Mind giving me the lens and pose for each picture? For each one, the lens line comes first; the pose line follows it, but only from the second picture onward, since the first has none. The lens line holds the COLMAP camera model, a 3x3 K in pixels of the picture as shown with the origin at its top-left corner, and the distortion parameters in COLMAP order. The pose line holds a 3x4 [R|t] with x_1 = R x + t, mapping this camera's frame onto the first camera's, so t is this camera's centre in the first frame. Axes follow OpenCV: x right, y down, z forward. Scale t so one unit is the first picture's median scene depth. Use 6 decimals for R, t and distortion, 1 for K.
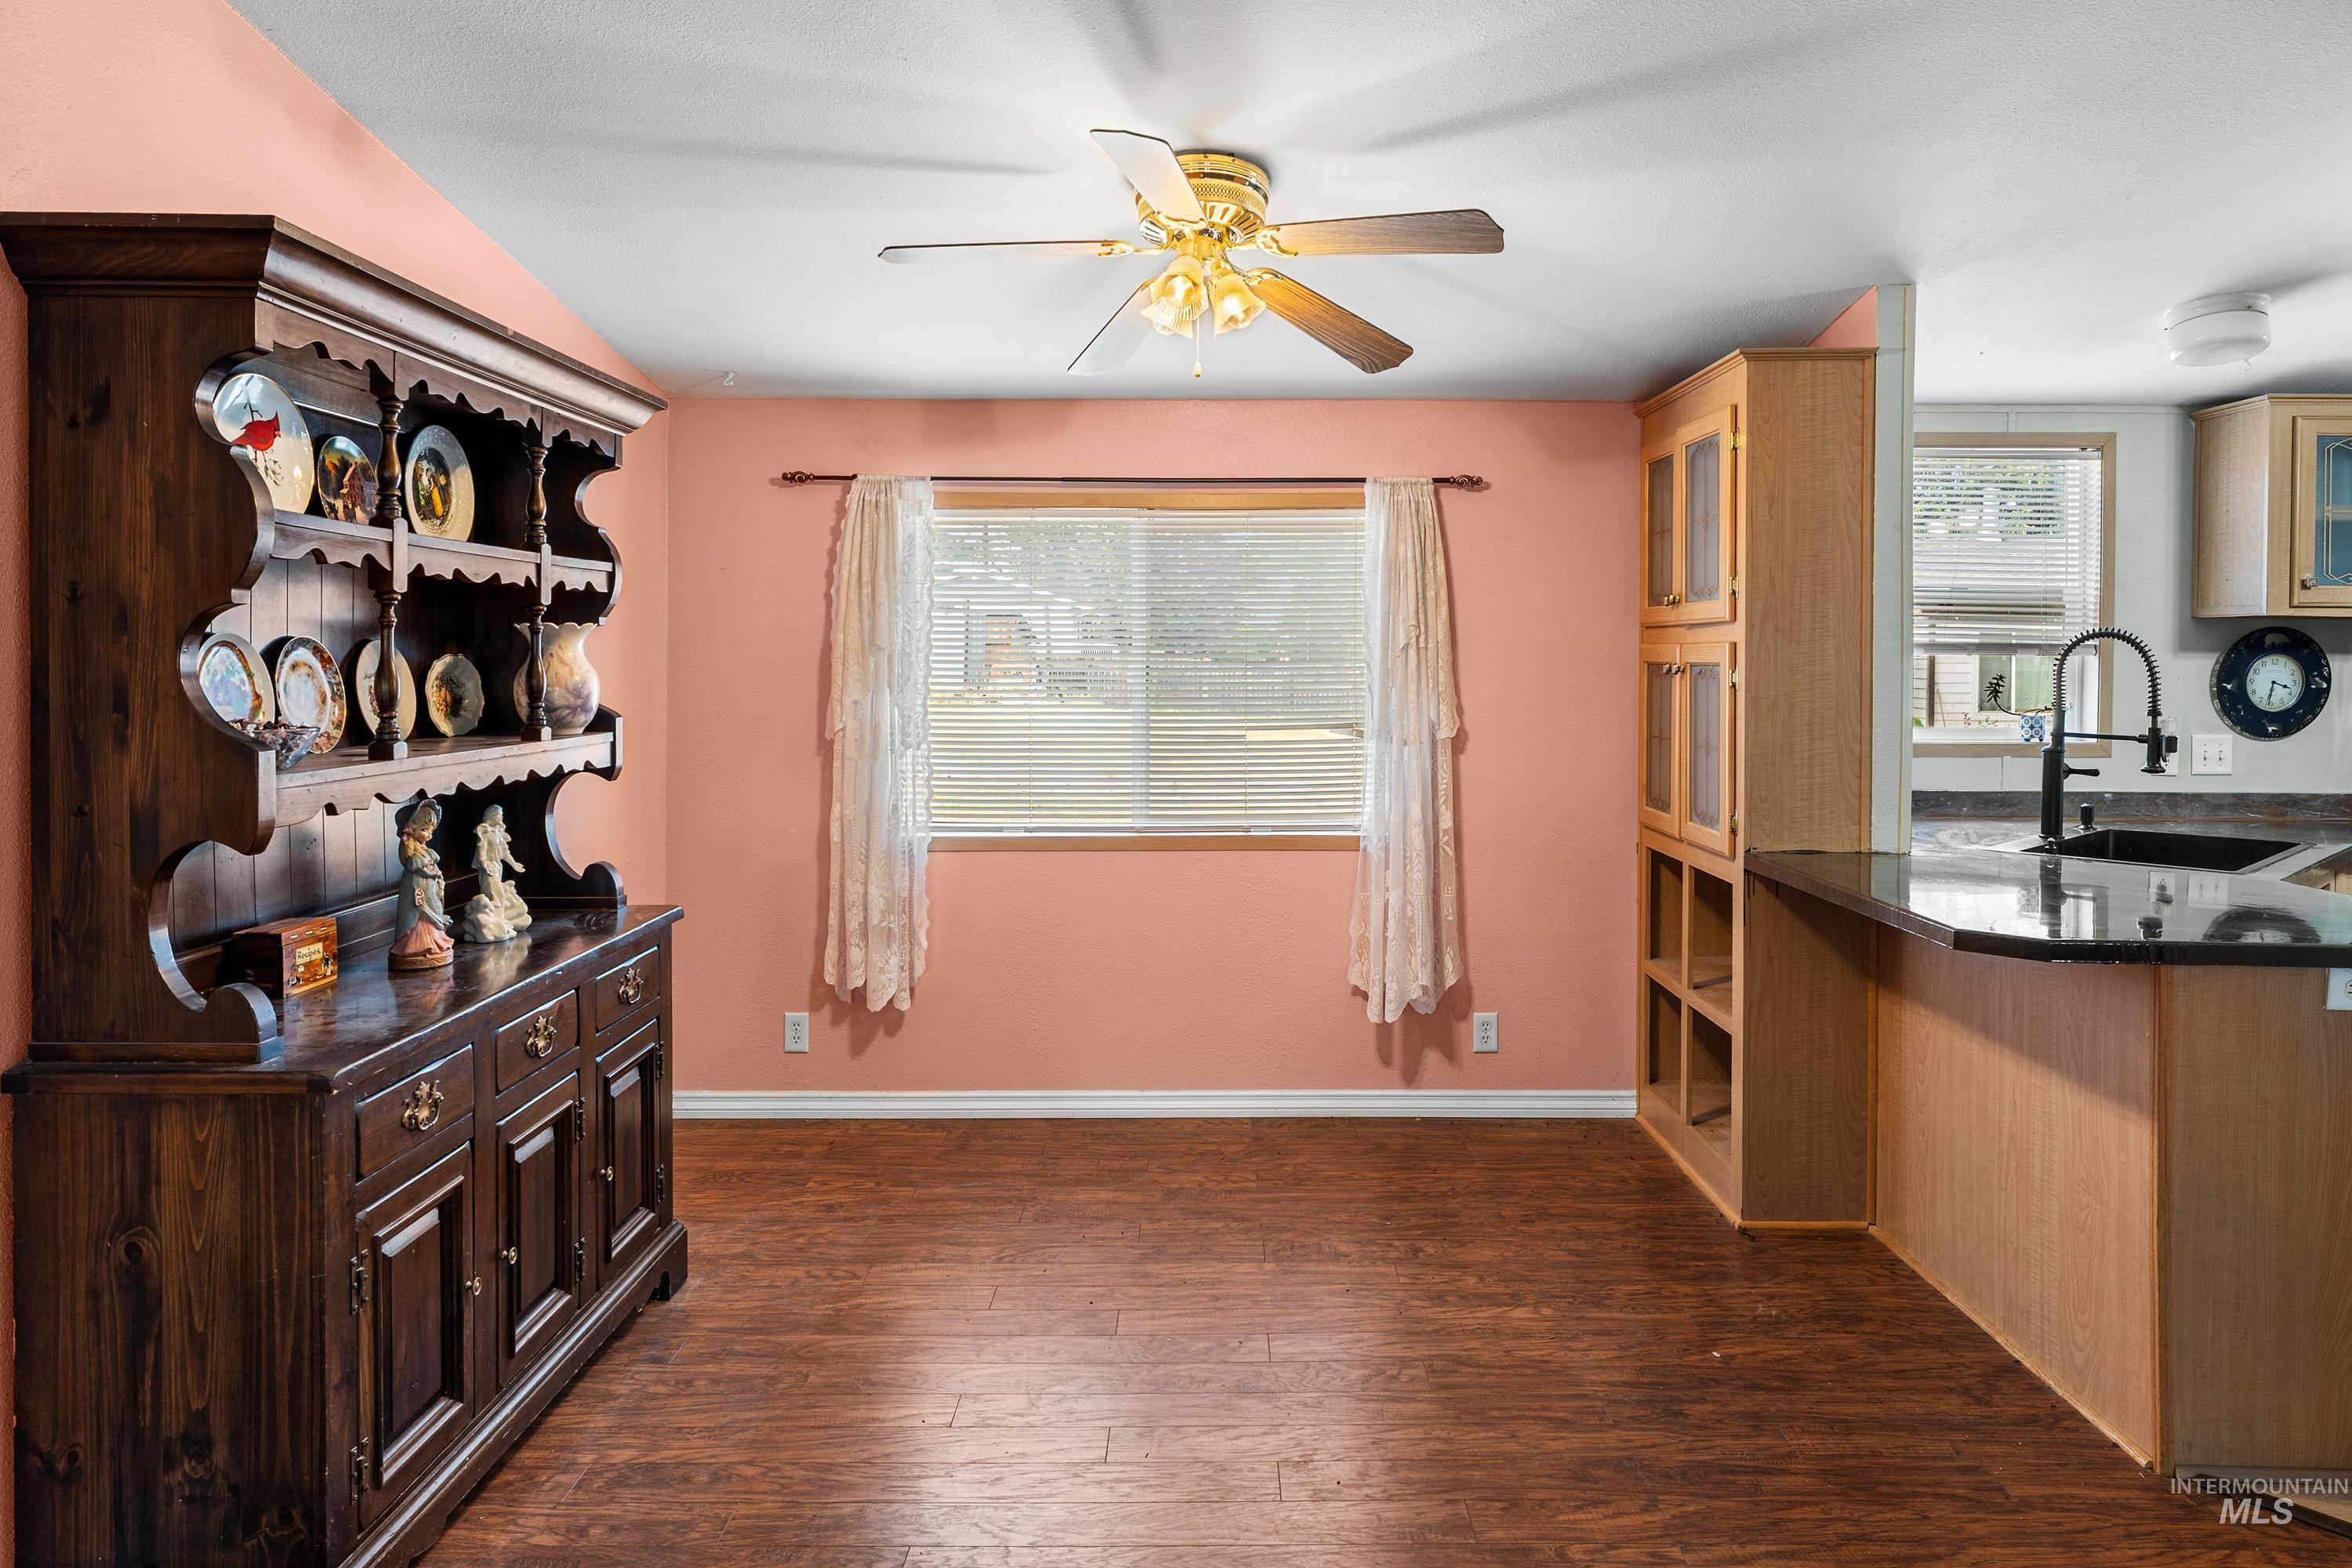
lens RADIAL K [[1490.4, 0, 1181.9], [0, 1490.4, 626.6], [0, 0, 1]] dist [-0.000782, 0.012395]
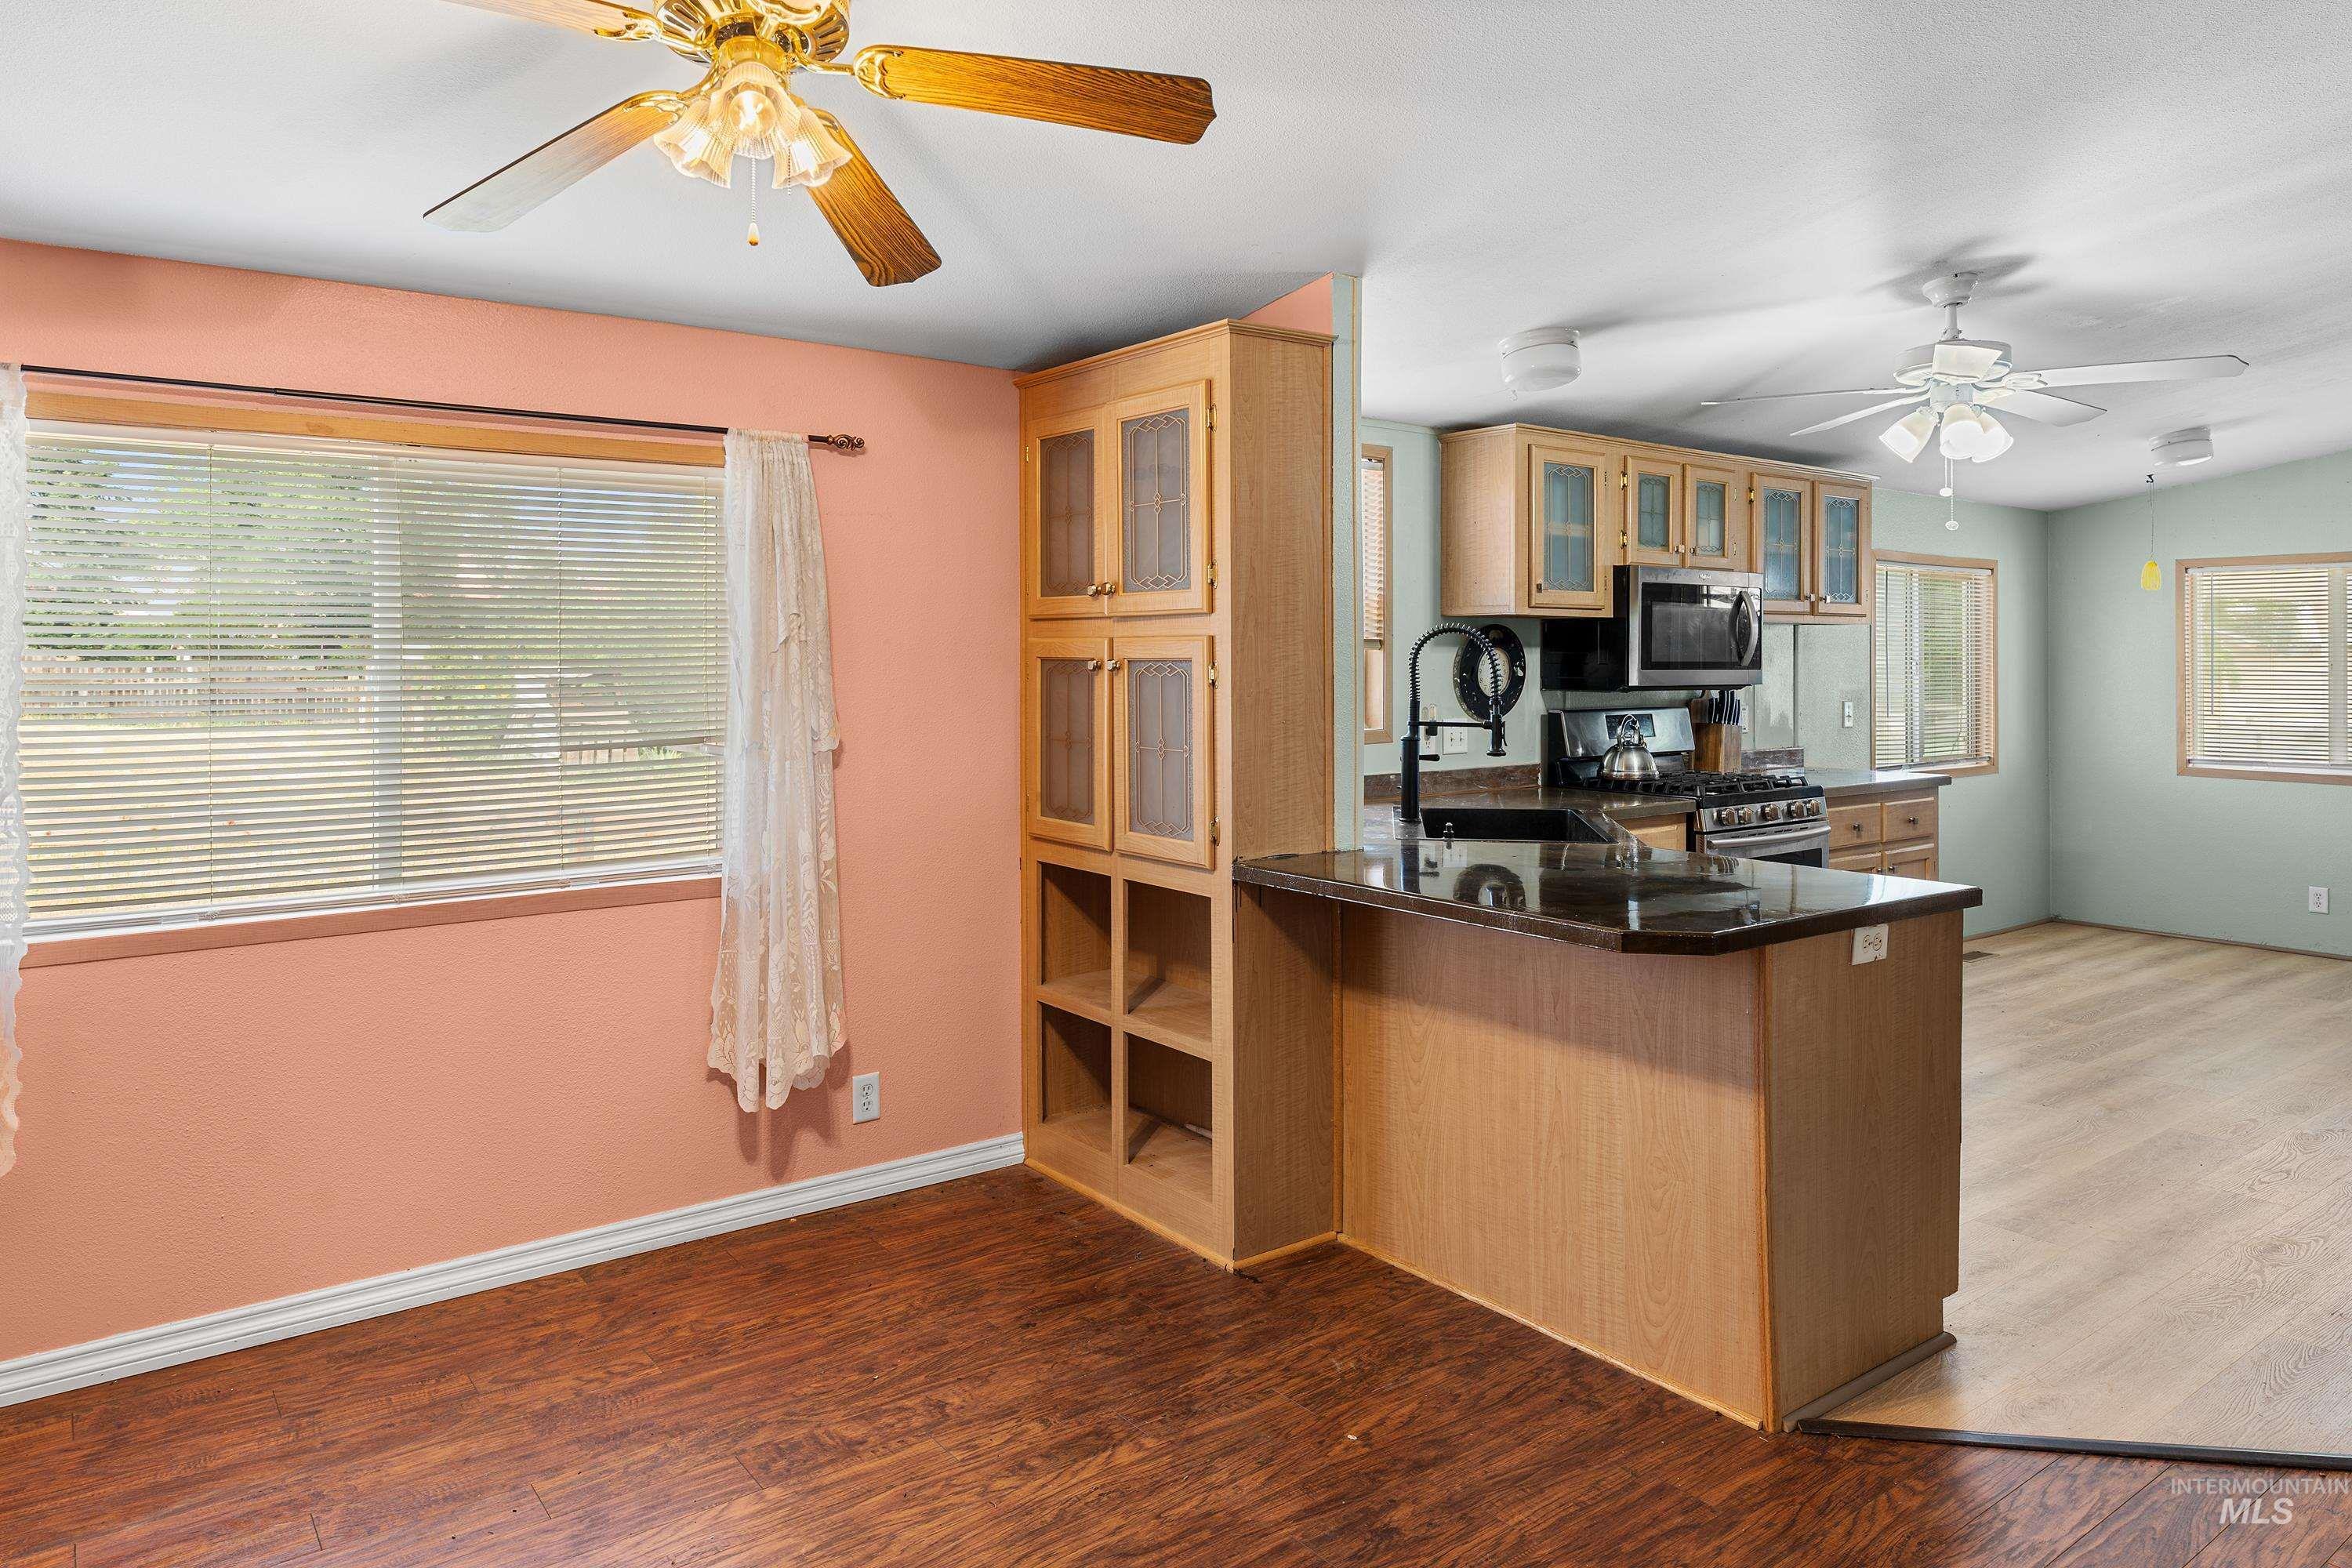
lens RADIAL K [[1490.4, 0, 1181.9], [0, 1490.4, 626.6], [0, 0, 1]] dist [-0.000782, 0.012395]
pose [[0.801426, 0.007541, 0.598047, -0.196303], [-0.009054, 0.999959, -0.000476, 0.005592], [-0.598026, -0.005033, 0.801461, 0.269601]]
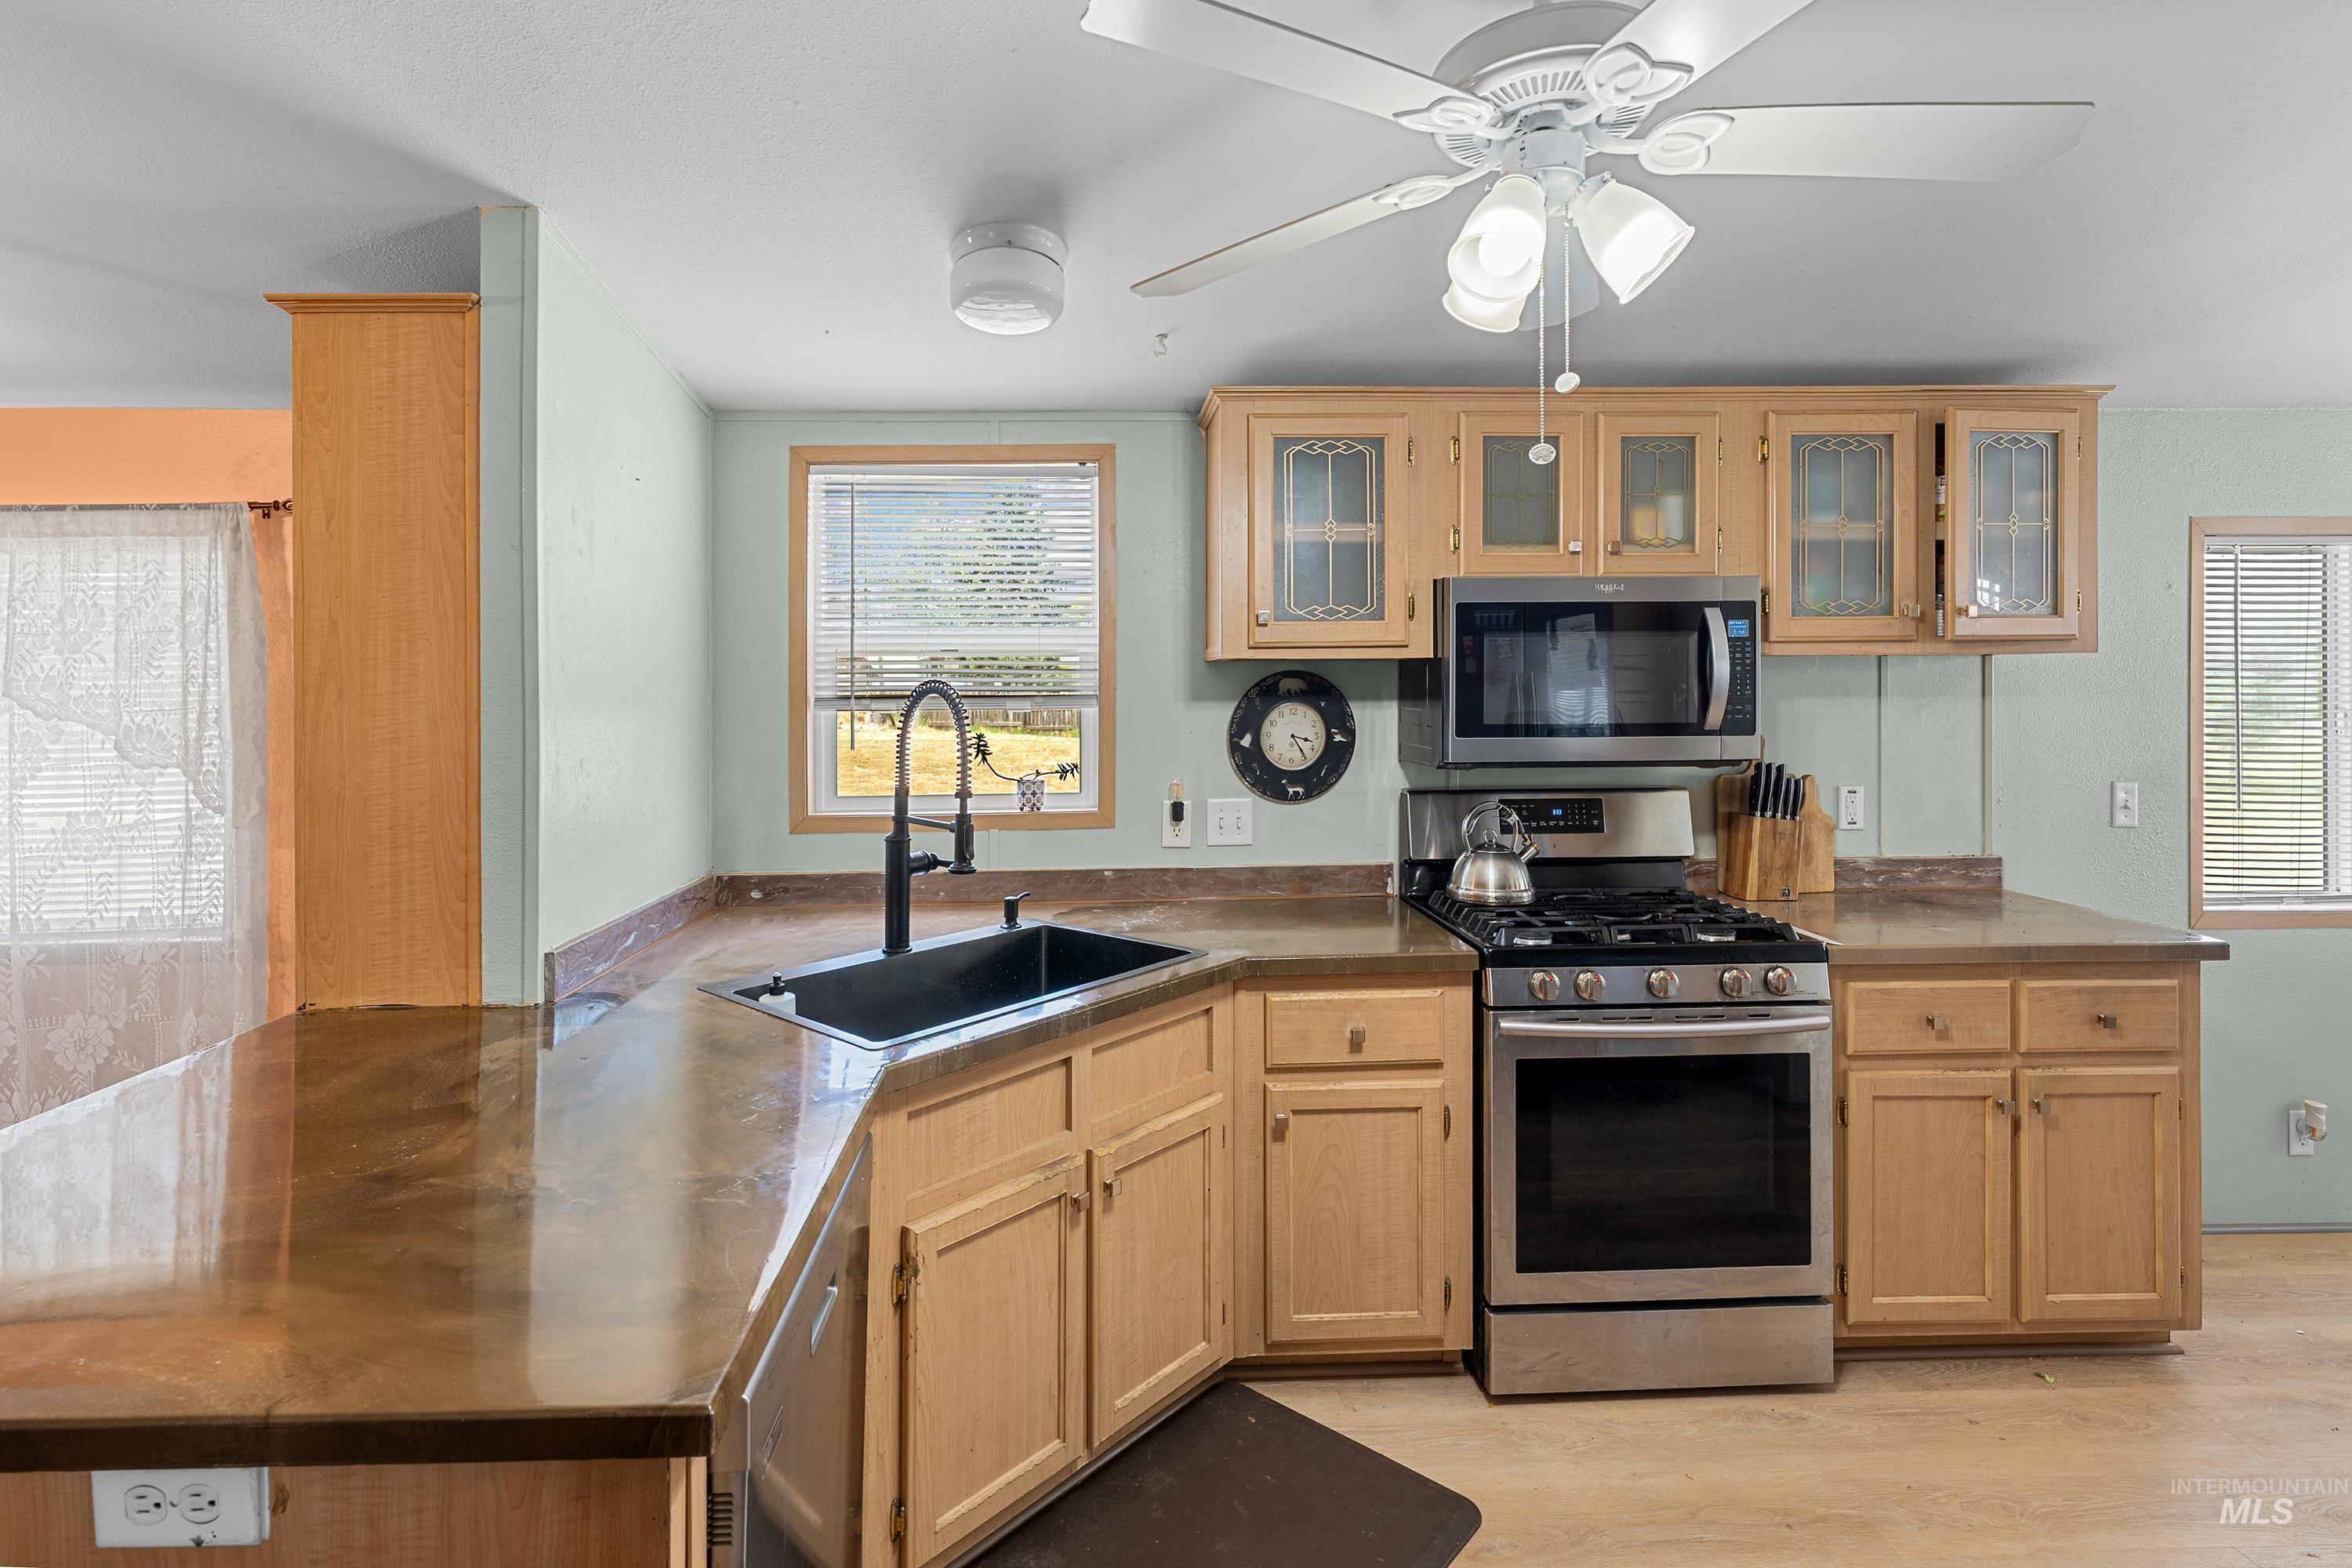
lens RADIAL K [[1191.5, 0, 980.8], [0, 1191.5, 687.6], [0, 0, 1]] dist [0.000894, 0.000104]
pose [[0.999421, -0.018271, 0.028711, 0.667972], [0.017826, 0.999718, 0.015665, -0.004720], [-0.028989, -0.015145, 0.999465, 0.414062]]
